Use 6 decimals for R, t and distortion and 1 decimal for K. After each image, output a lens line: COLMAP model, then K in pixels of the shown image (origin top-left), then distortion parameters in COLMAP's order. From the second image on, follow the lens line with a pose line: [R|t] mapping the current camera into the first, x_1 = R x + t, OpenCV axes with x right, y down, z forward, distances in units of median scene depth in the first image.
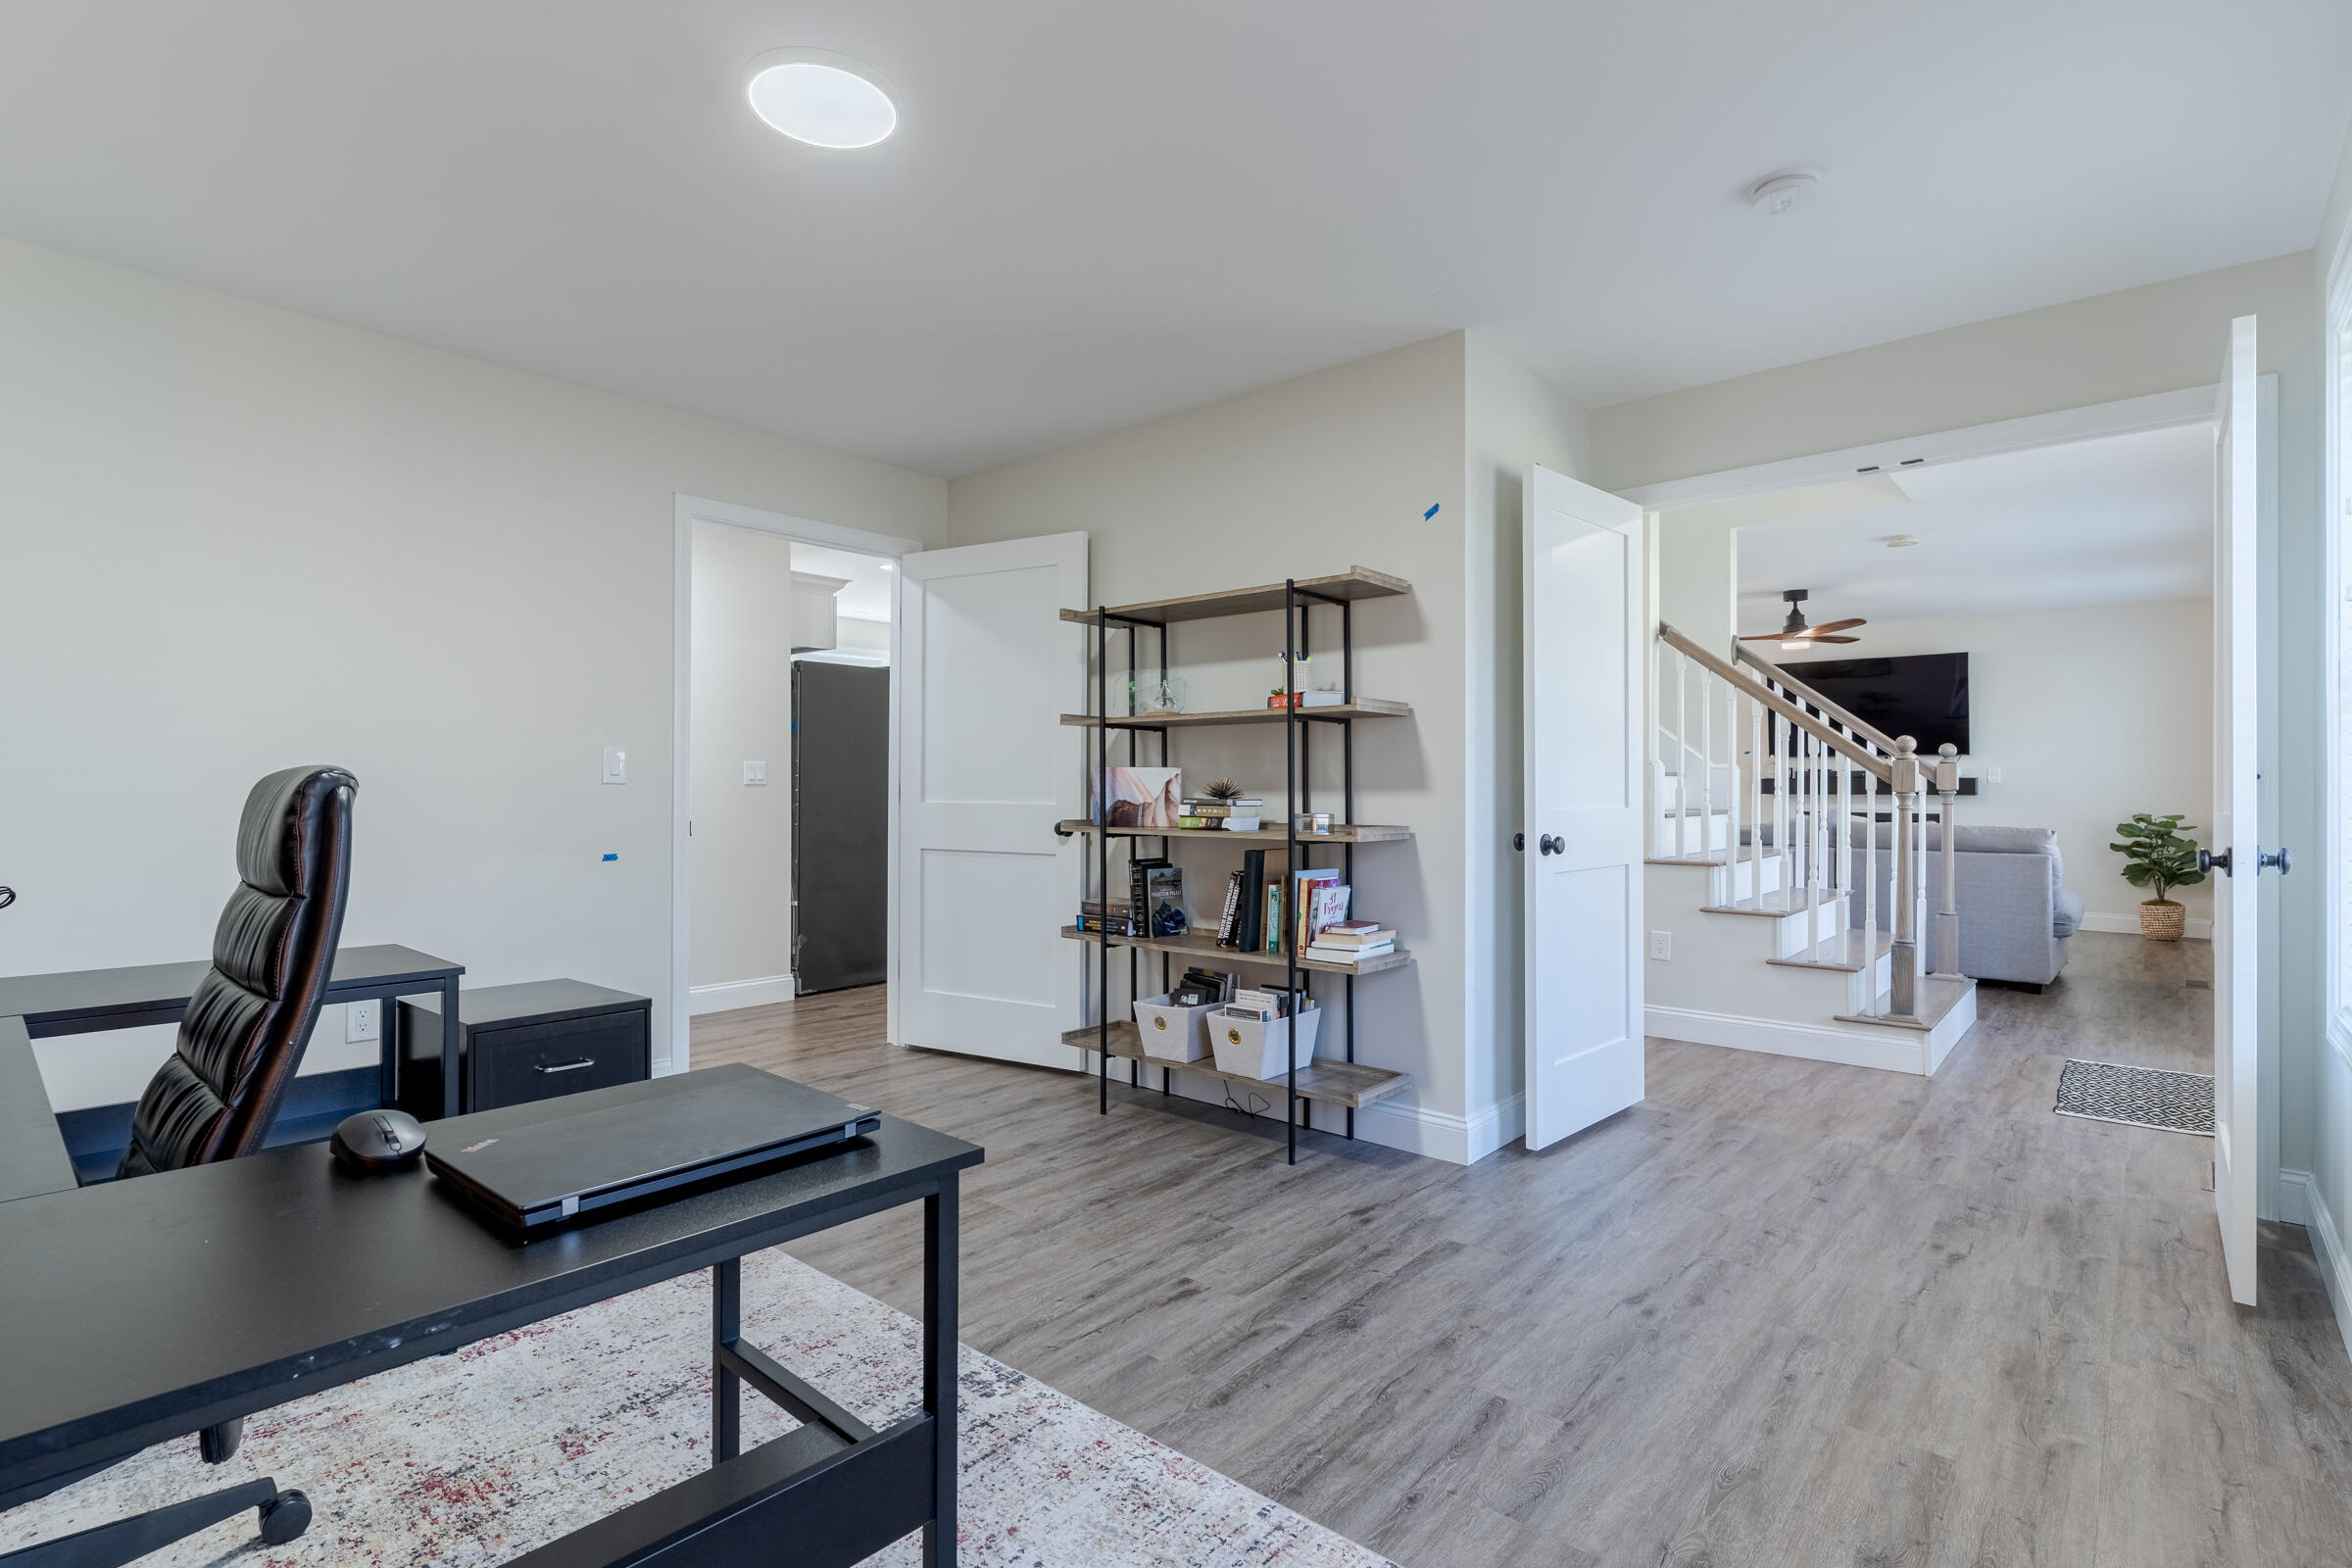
lens RADIAL K [[1120.7, 0, 1167.3], [0, 1120.7, 797.0], [0, 0, 1]] dist [0.004776, 0.000482]
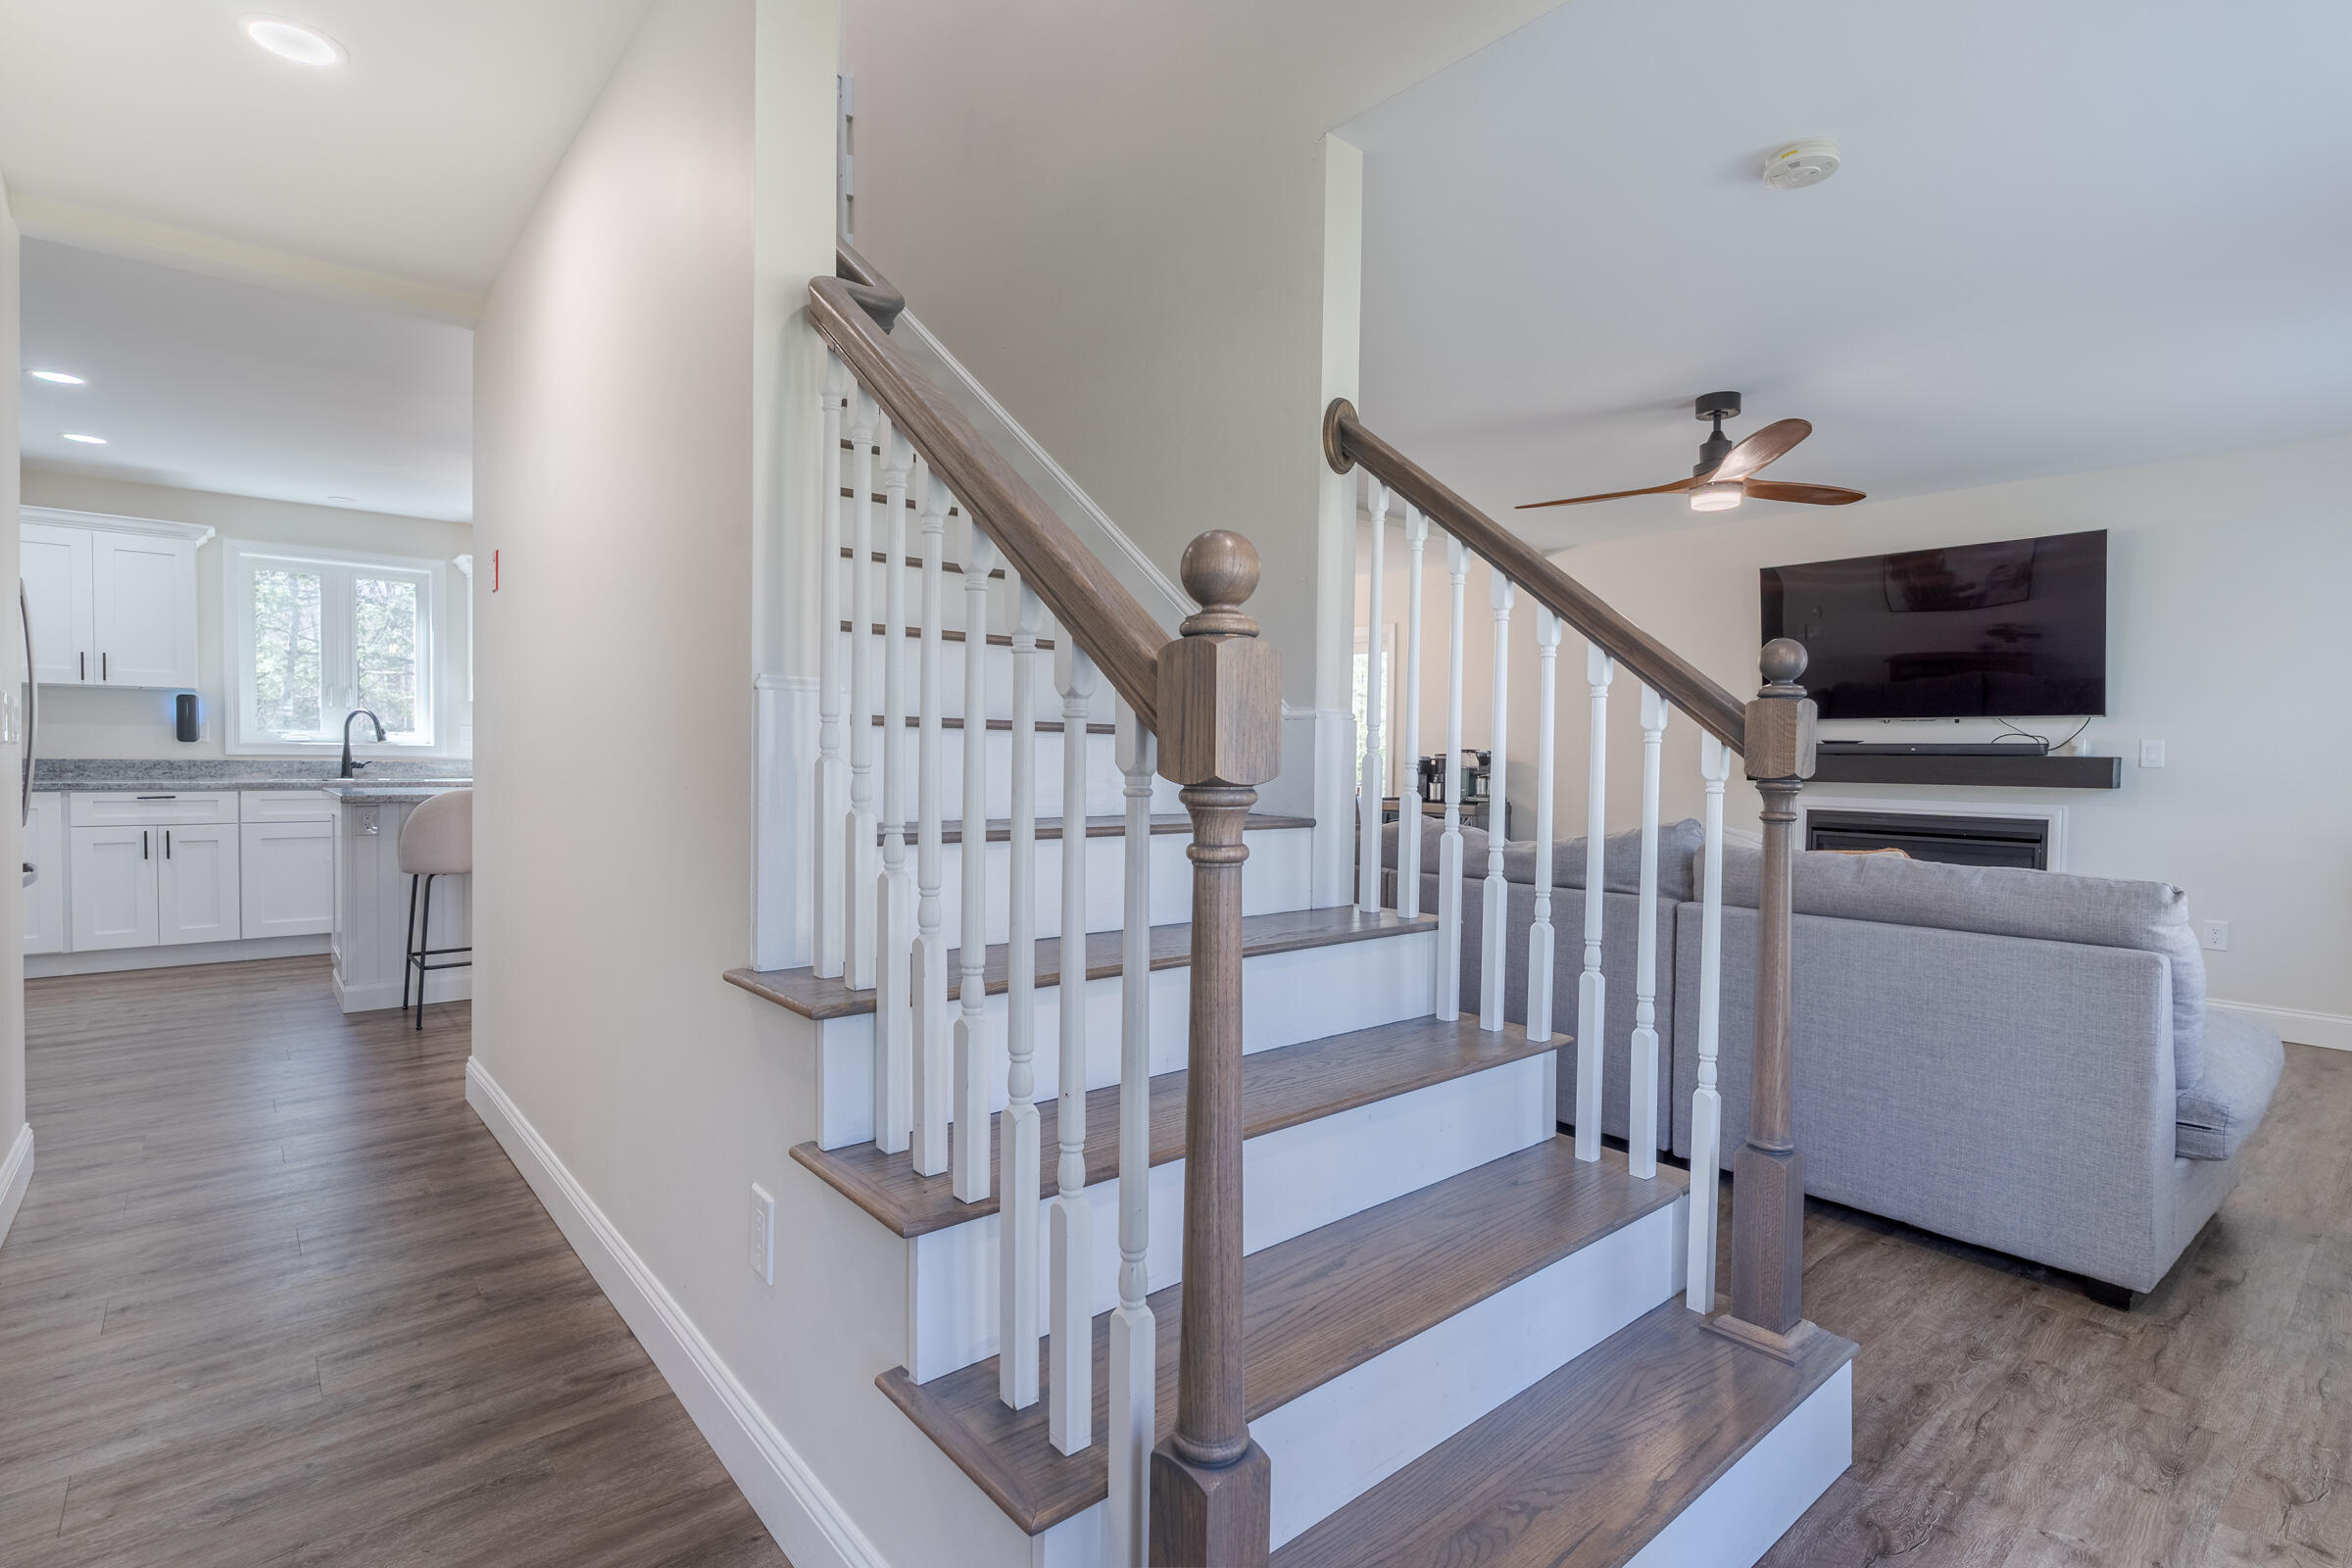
lens RADIAL K [[1120.7, 0, 1169.4], [0, 1120.7, 787.9], [0, 0, 1]] dist [0.004776, 0.000482]
pose [[0.989580, 0.019290, -0.142689, 0.336067], [-0.016751, 0.999680, 0.018971, -0.004321], [0.143009, -0.016383, 0.989586, 0.382561]]
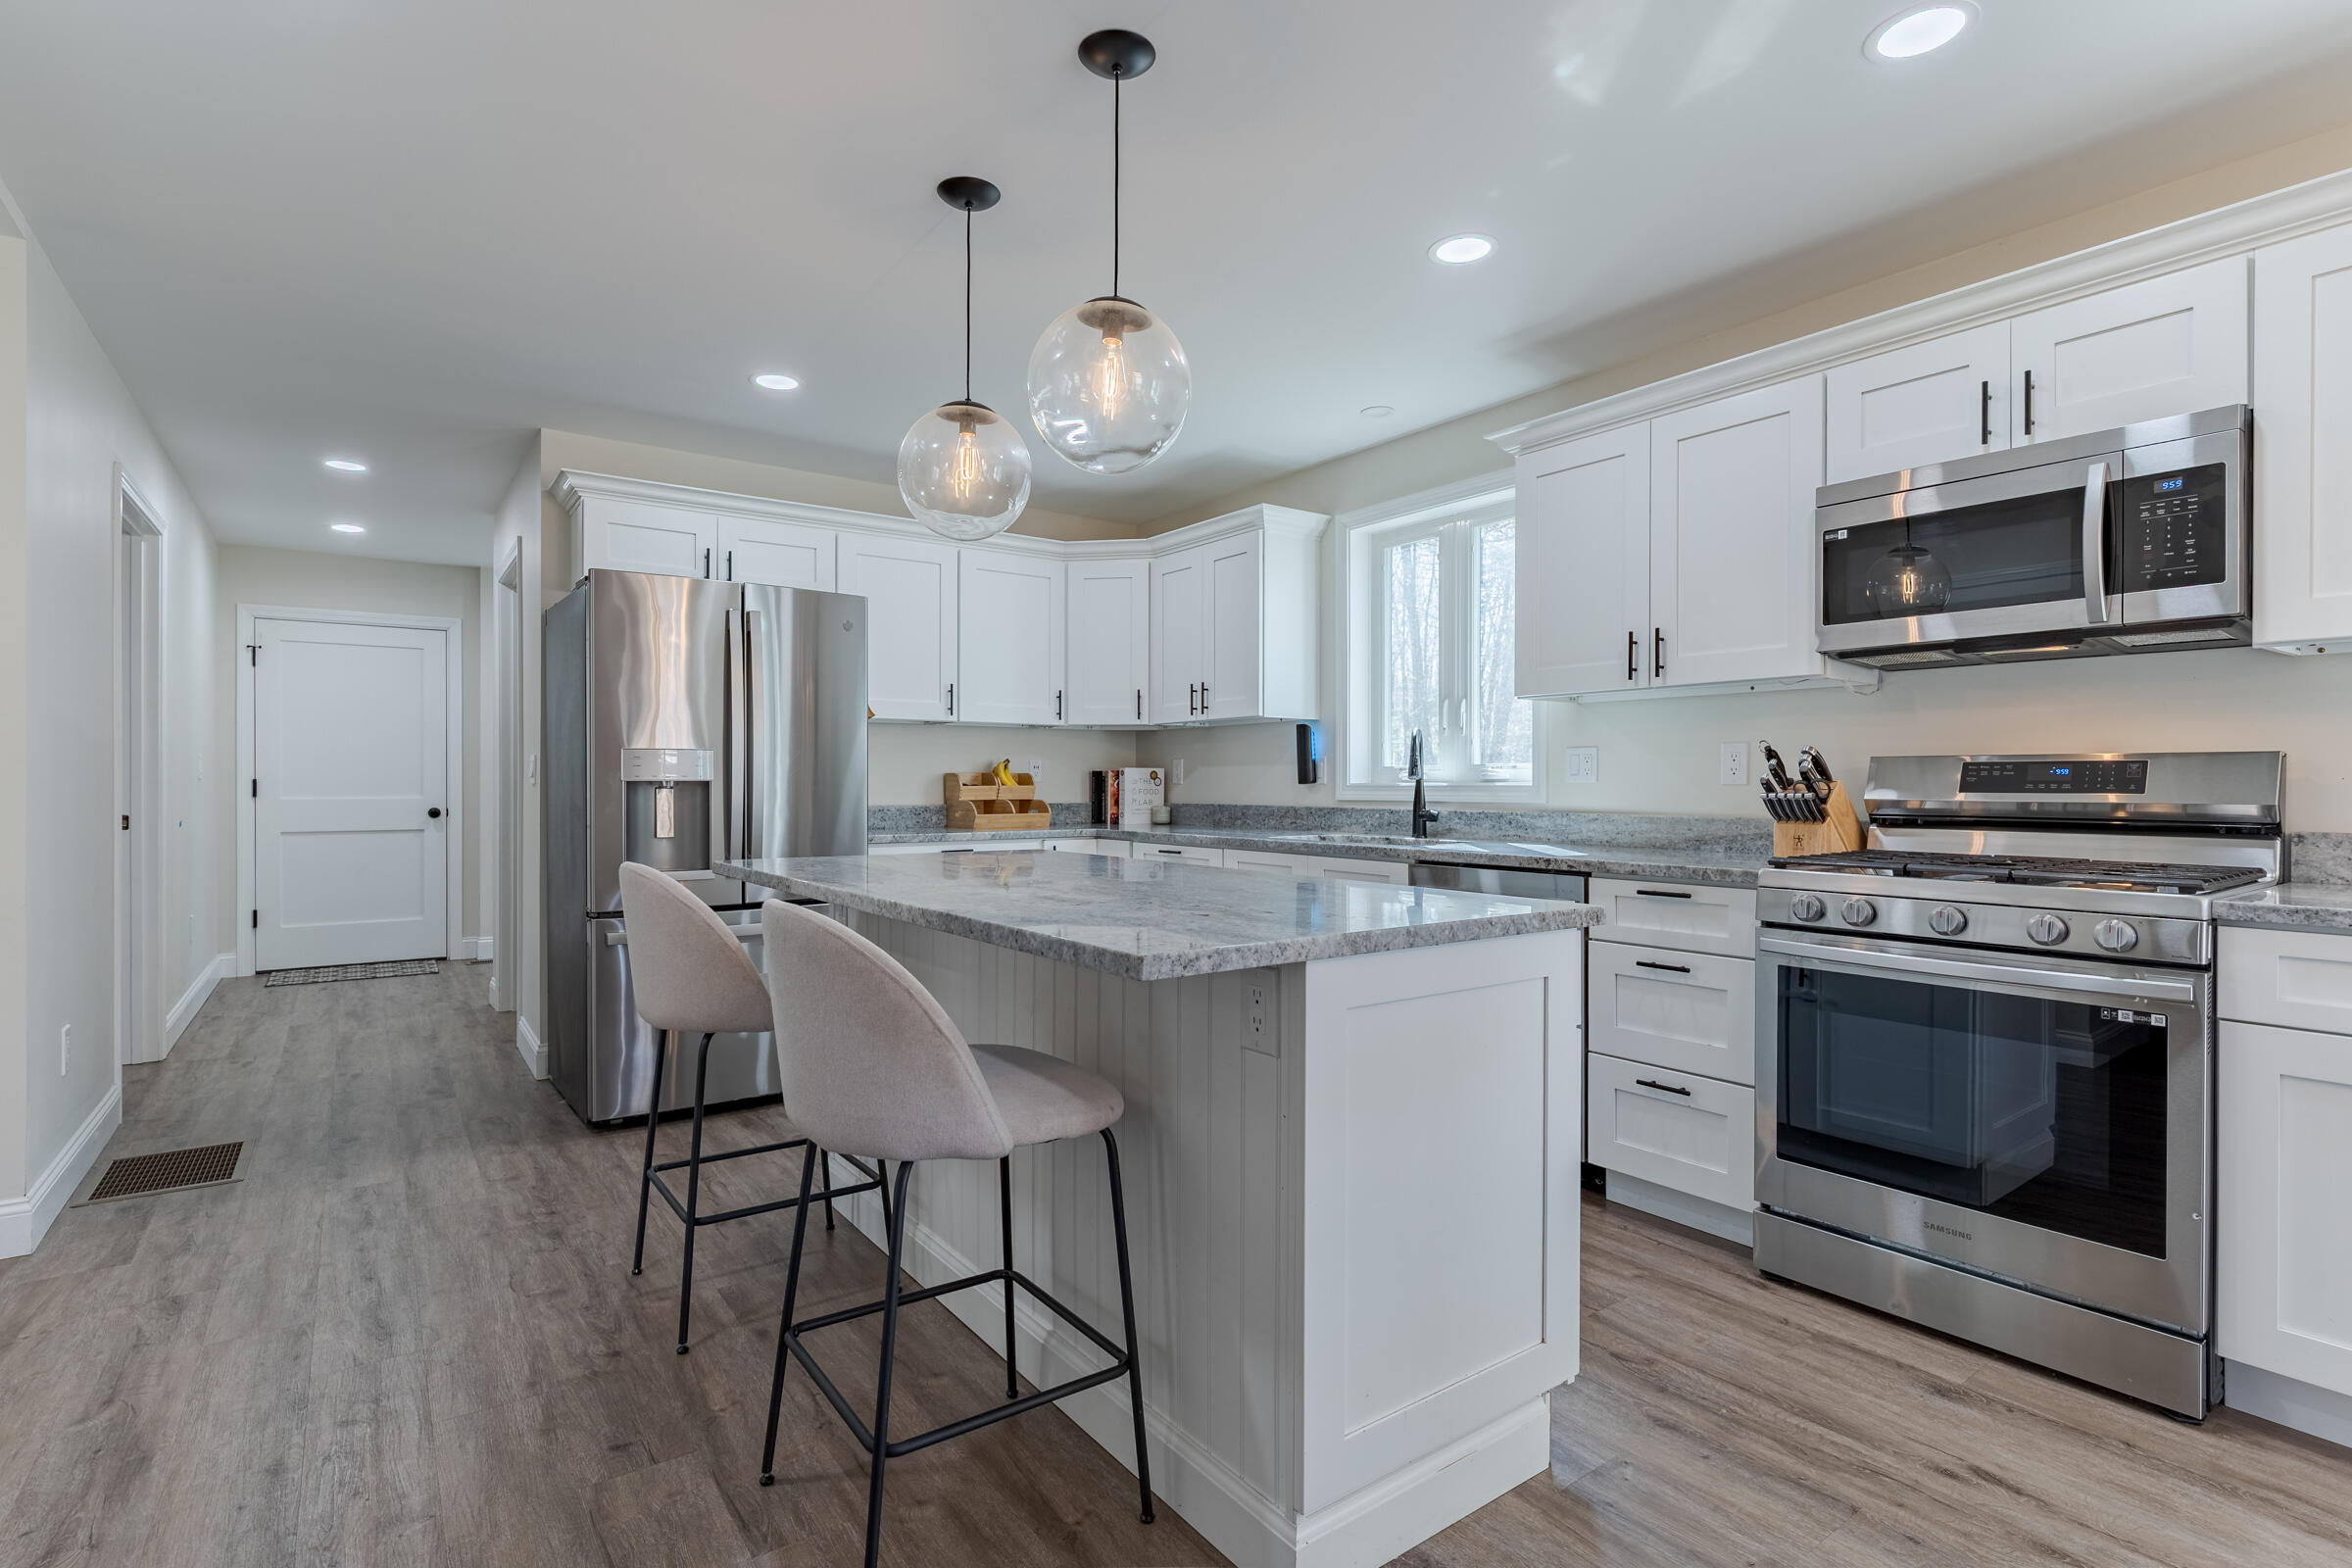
lens RADIAL K [[1120.7, 0, 1180.1], [0, 1120.7, 784.9], [0, 0, 1]] dist [0.004776, 0.000482]
pose [[-0.201296, 0.002706, -0.979527, 0.190556], [-0.008770, 0.999951, 0.004565, -0.010664], [0.979491, 0.009509, -0.201263, 1.007401]]
